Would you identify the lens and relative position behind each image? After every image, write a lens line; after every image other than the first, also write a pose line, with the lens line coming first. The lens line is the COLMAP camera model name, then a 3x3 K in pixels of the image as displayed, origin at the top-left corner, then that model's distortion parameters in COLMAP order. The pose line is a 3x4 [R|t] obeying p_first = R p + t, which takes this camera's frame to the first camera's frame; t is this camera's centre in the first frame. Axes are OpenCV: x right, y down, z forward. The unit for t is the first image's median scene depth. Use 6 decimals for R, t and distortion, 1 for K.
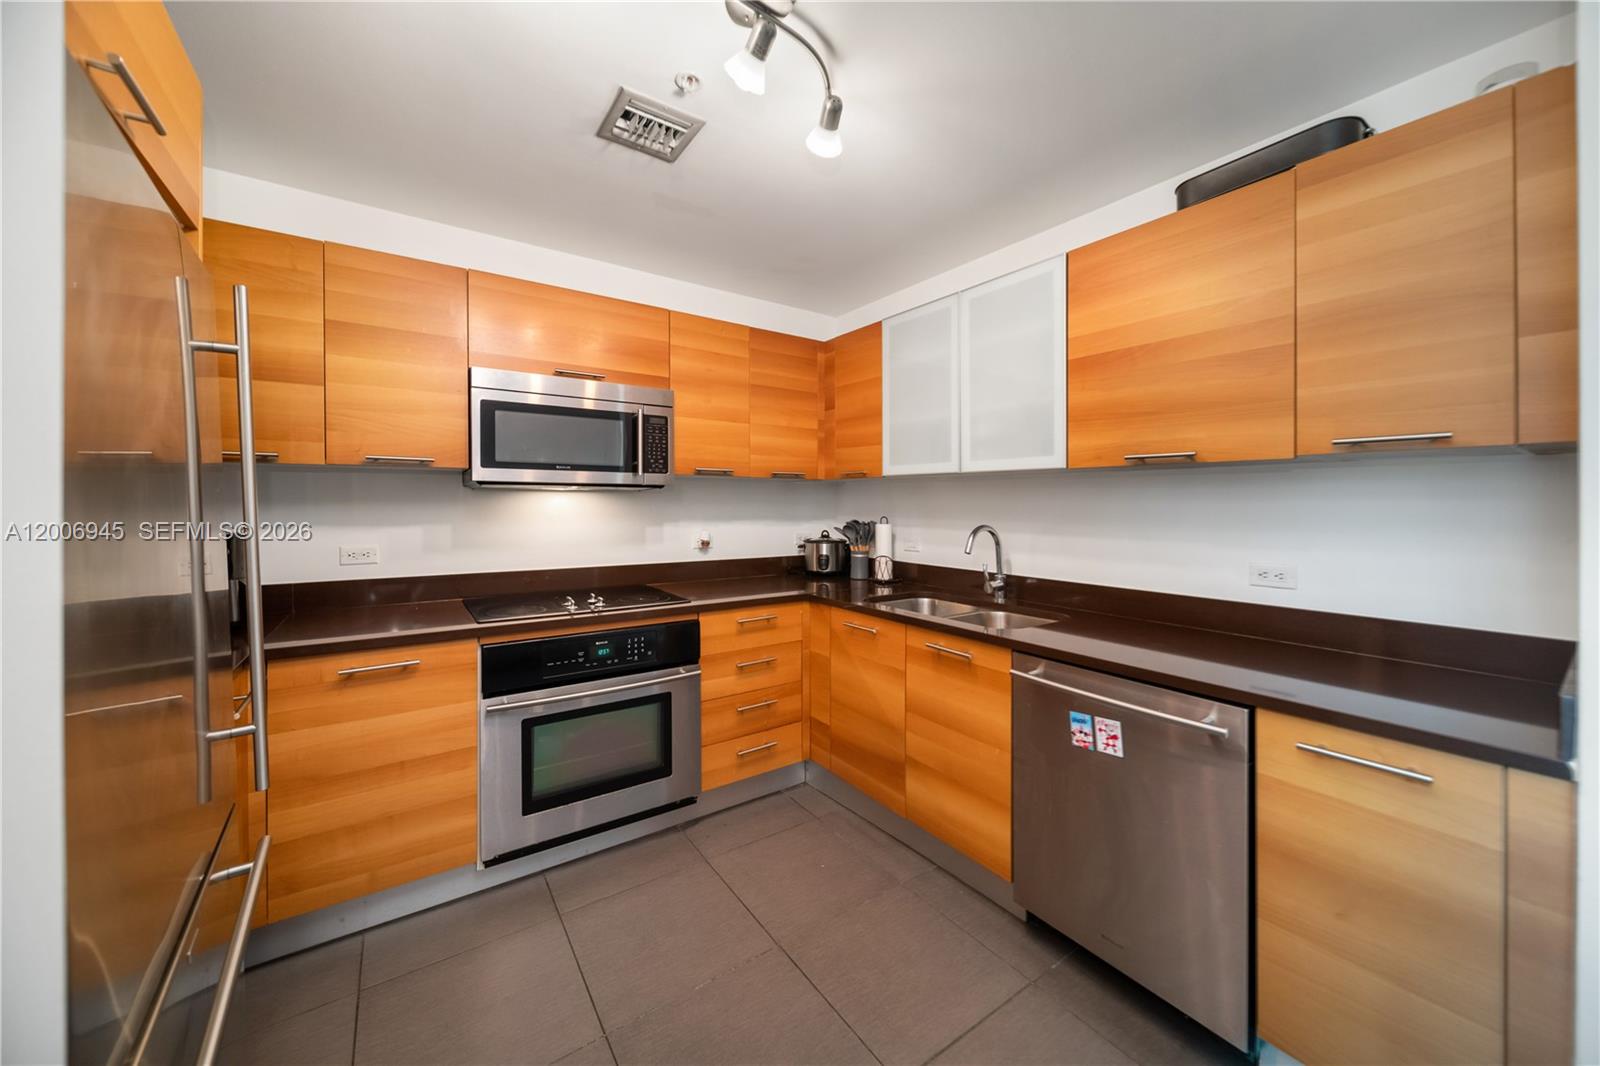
lens RADIAL K [[583.2, 0, 800.8], [0, 583.2, 500.3], [0, 0, 1]] dist [0.001545, -0.000077]
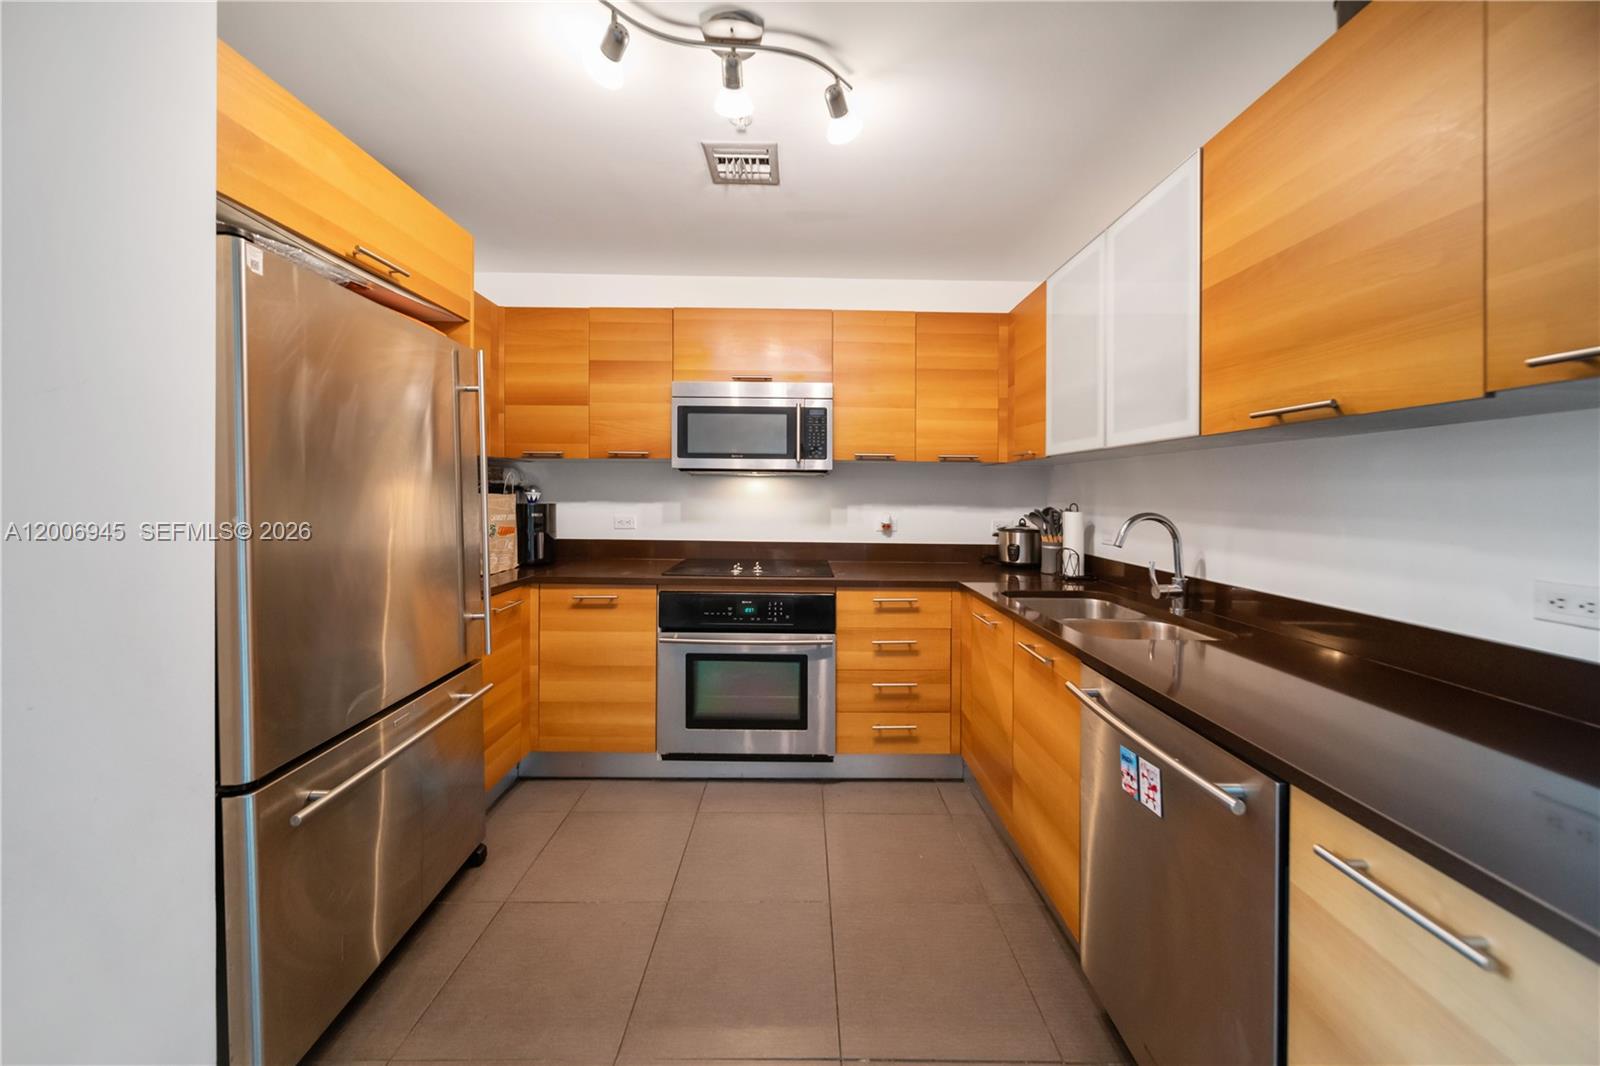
lens RADIAL K [[577.1, 0, 801.8], [0, 577.1, 492.4], [0, 0, 1]] dist [-0.000778, -0.000212]
pose [[0.823610, 0.004723, -0.567137, 0.374127], [-0.005334, 0.999986, 0.000580, 0.016998], [0.567131, 0.002548, 0.823624, 0.082557]]
